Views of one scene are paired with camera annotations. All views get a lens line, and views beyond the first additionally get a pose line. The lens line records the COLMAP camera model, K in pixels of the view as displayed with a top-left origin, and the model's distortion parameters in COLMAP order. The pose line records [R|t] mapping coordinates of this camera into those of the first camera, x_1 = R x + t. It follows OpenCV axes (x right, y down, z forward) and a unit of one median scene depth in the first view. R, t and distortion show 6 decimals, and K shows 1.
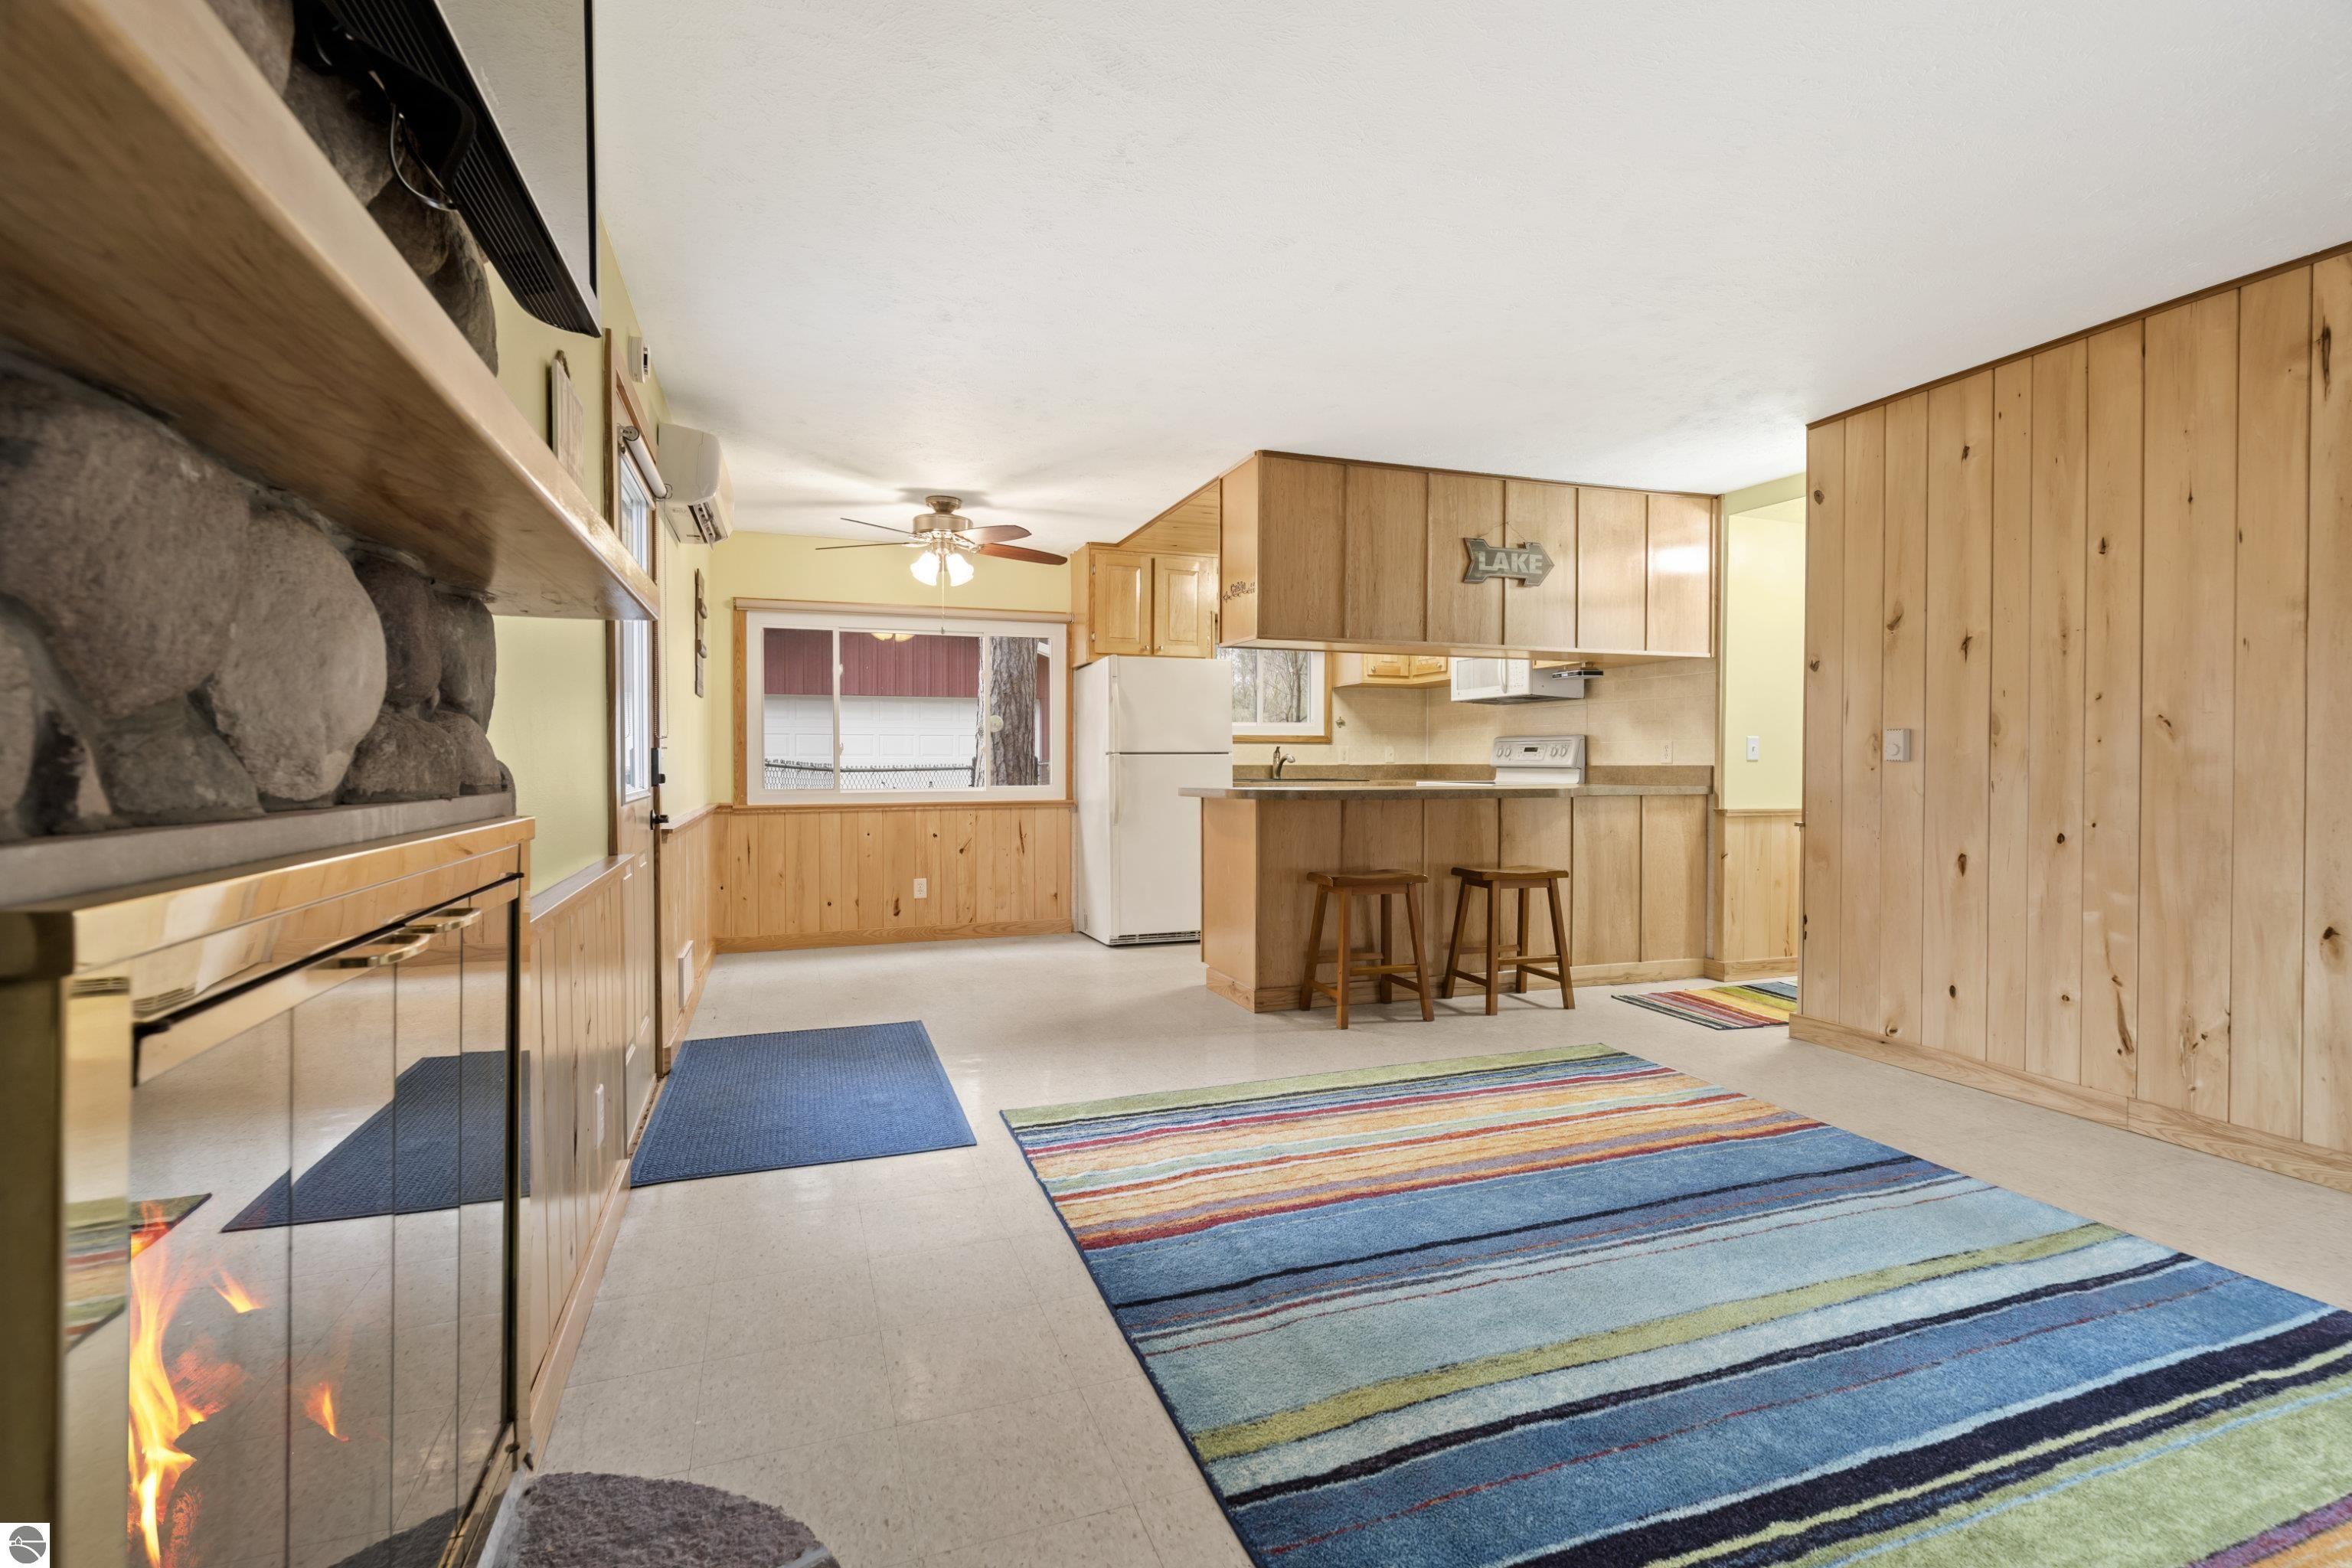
lens RADIAL K [[1045.5, 0, 1171.4], [0, 1045.5, 768.9], [0, 0, 1]] dist [0.002952, 0.000494]
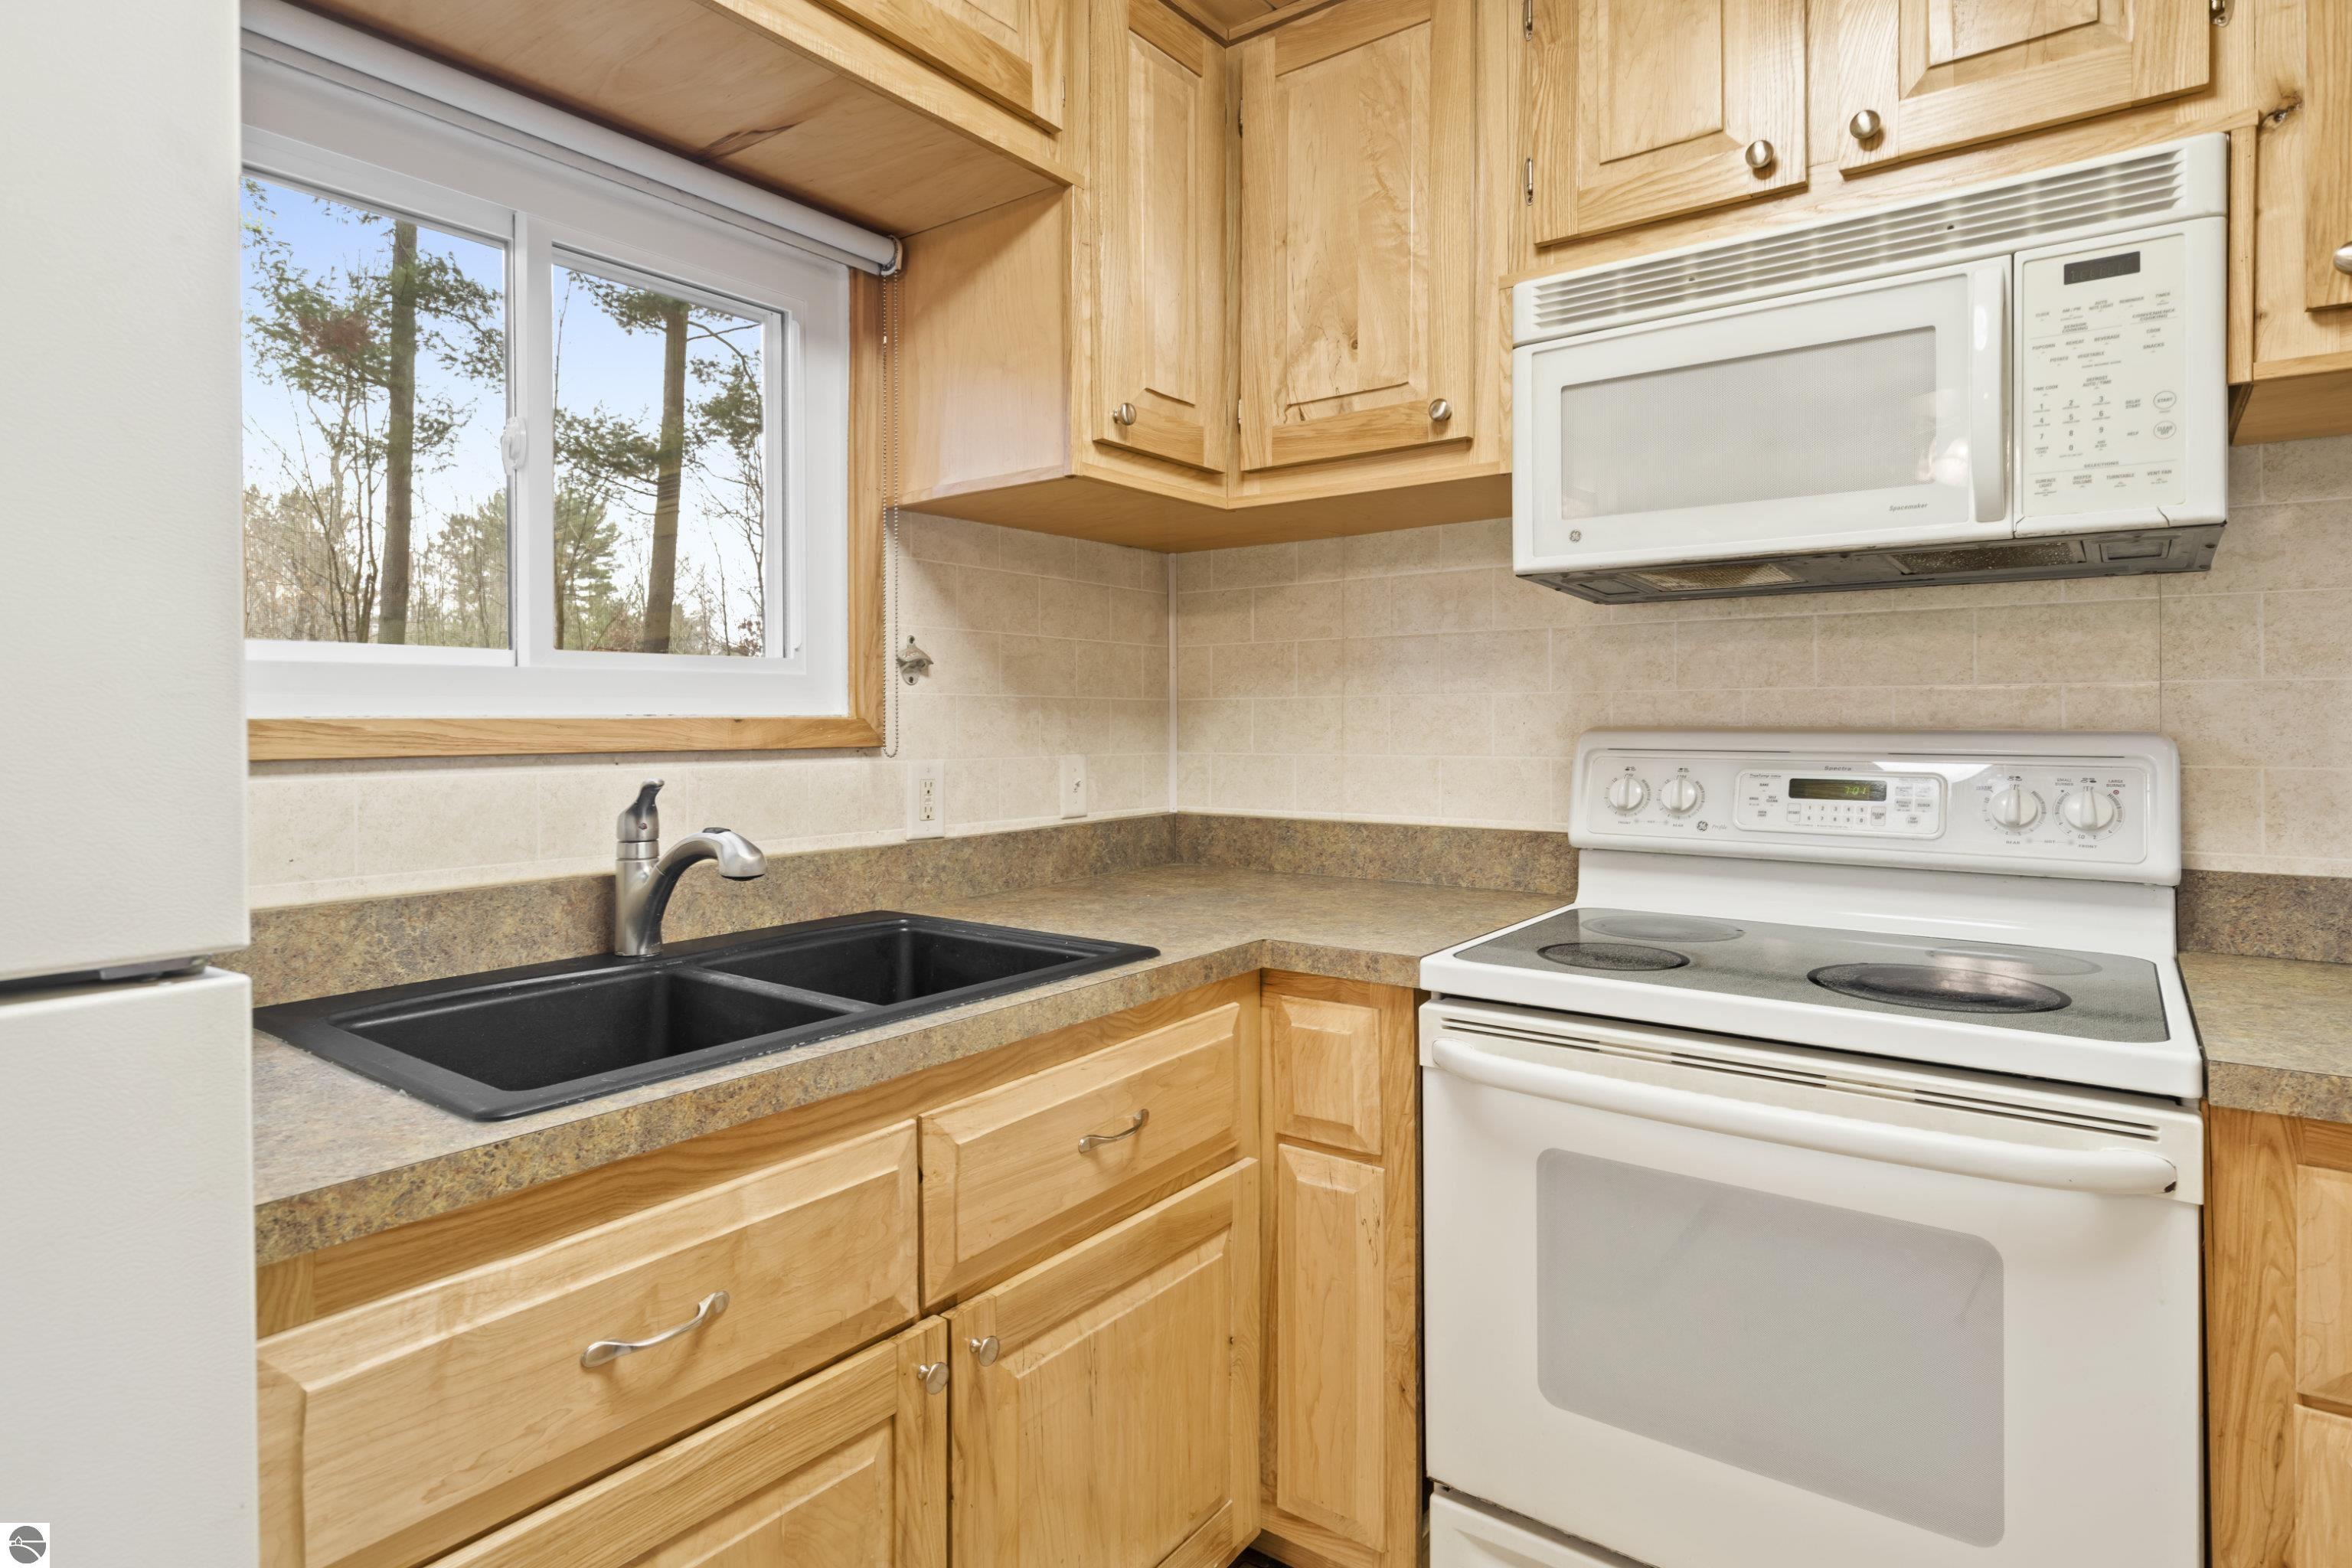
lens RADIAL K [[1249.5, 0, 1163.4], [0, 1249.5, 722.2], [0, 0, 1]] dist [0.001467, 0.000730]
pose [[0.839711, -0.004362, 0.543017, 0.055269], [0.006953, 0.999972, -0.002719, -0.029588], [-0.542990, 0.006058, 0.839718, 0.732217]]
